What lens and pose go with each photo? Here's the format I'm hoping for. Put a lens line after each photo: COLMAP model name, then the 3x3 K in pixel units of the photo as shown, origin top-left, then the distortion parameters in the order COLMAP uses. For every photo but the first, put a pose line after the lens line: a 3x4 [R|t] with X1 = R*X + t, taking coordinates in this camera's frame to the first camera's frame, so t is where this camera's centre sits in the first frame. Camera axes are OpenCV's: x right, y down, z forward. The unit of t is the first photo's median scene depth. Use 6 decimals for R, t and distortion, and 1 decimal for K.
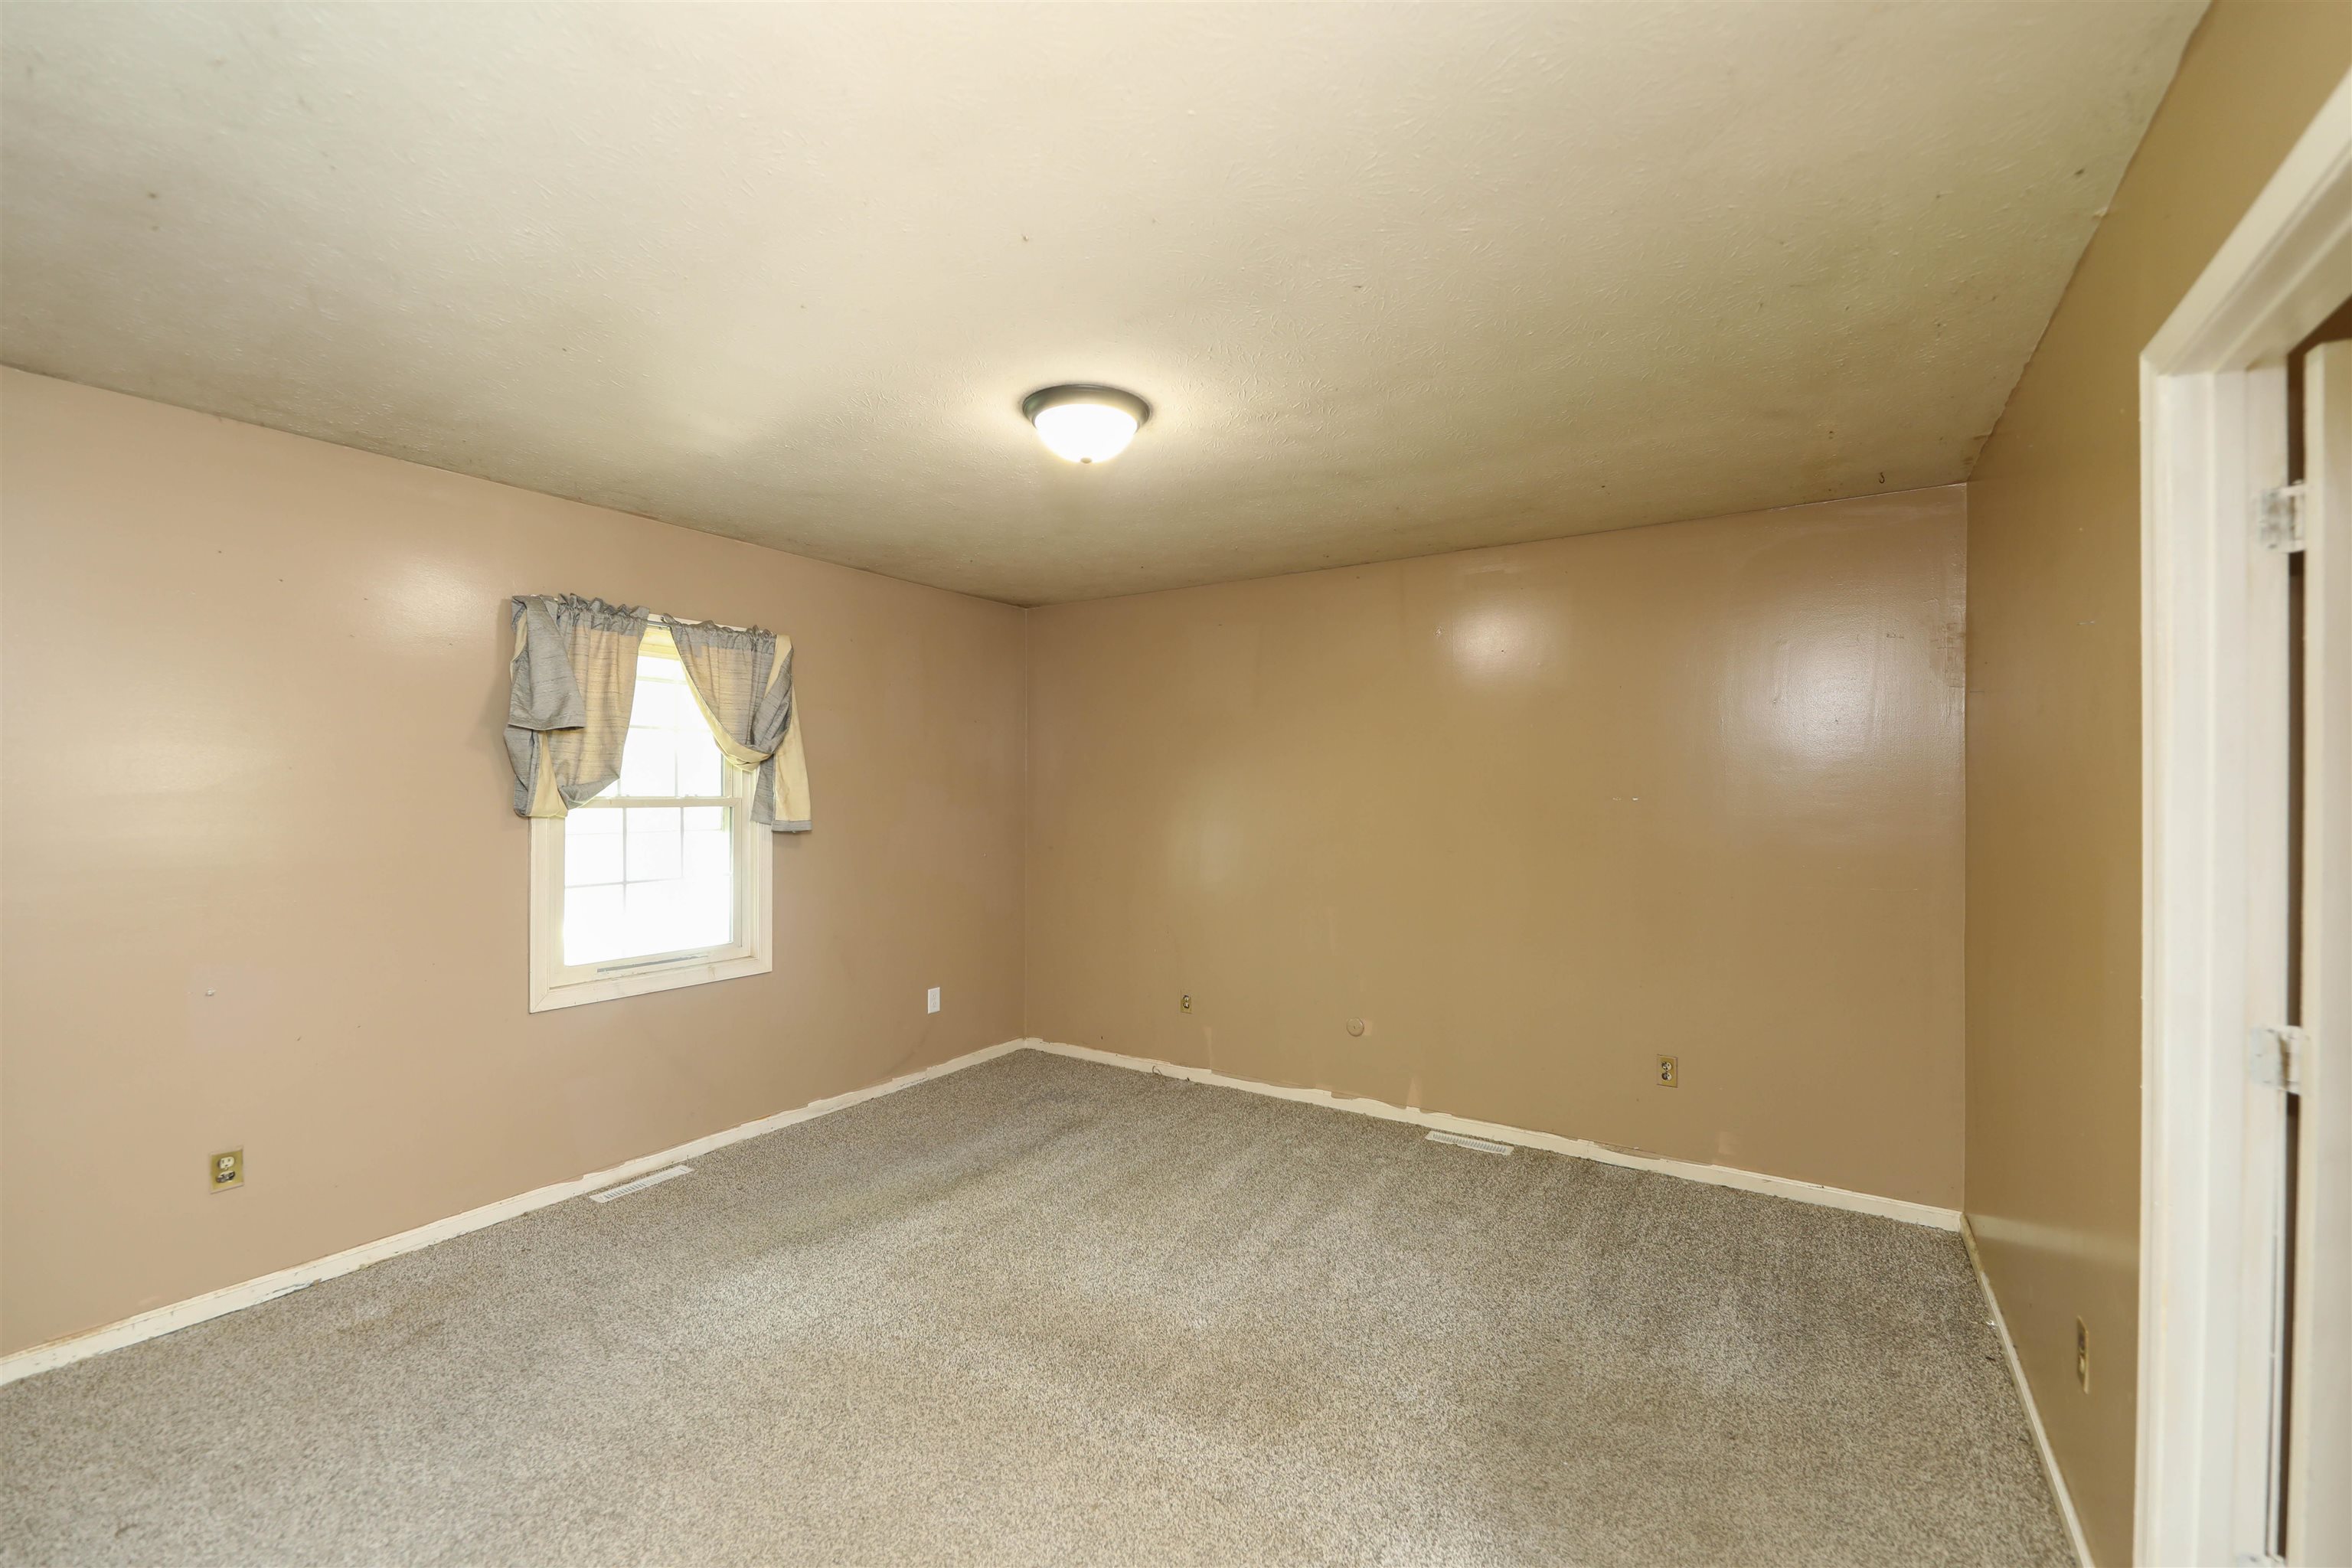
lens RADIAL K [[1001.9, 0, 1176.0], [0, 1001.9, 784.0], [0, 0, 1]] dist [-0.002378, -0.000091]
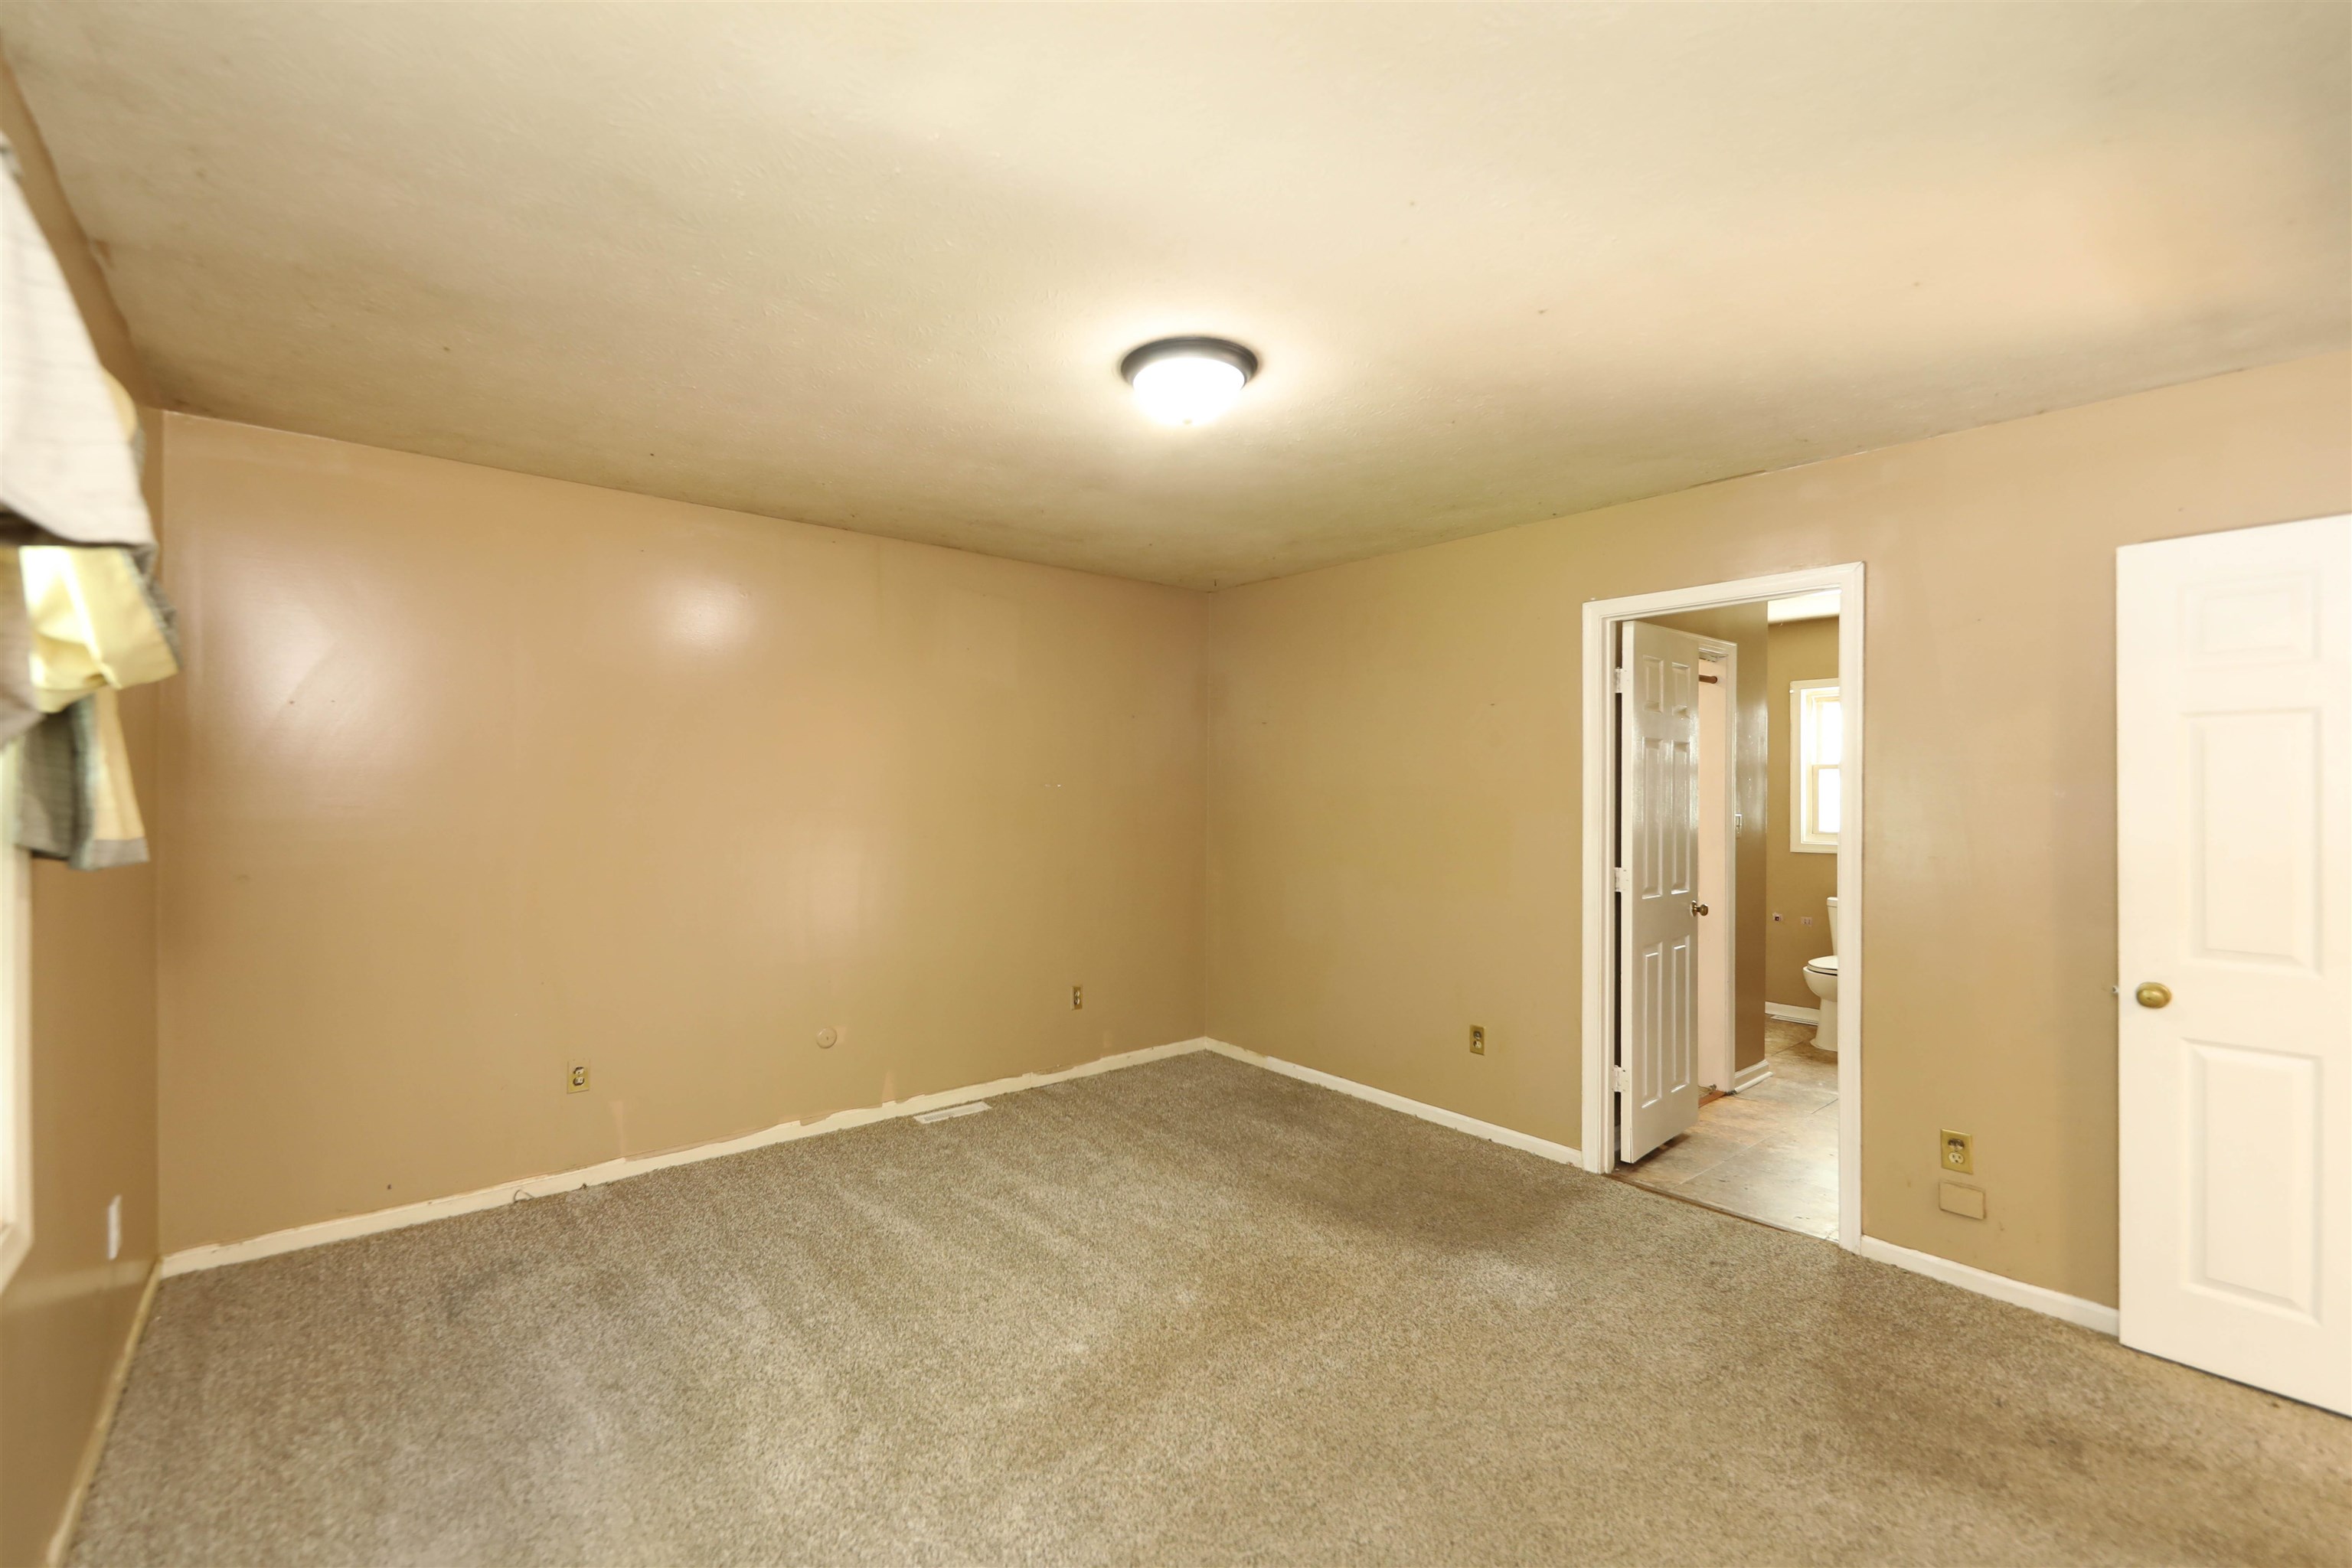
lens RADIAL K [[984.4, 0, 1176.0], [0, 984.4, 784.0], [0, 0, 1]] dist [0.002493, 0.000309]
pose [[0.294275, -0.000202, 0.955721, -0.606668], [-0.001385, 0.999999, 0.000638, 0.019368], [-0.955720, -0.001512, 0.294274, 0.481775]]
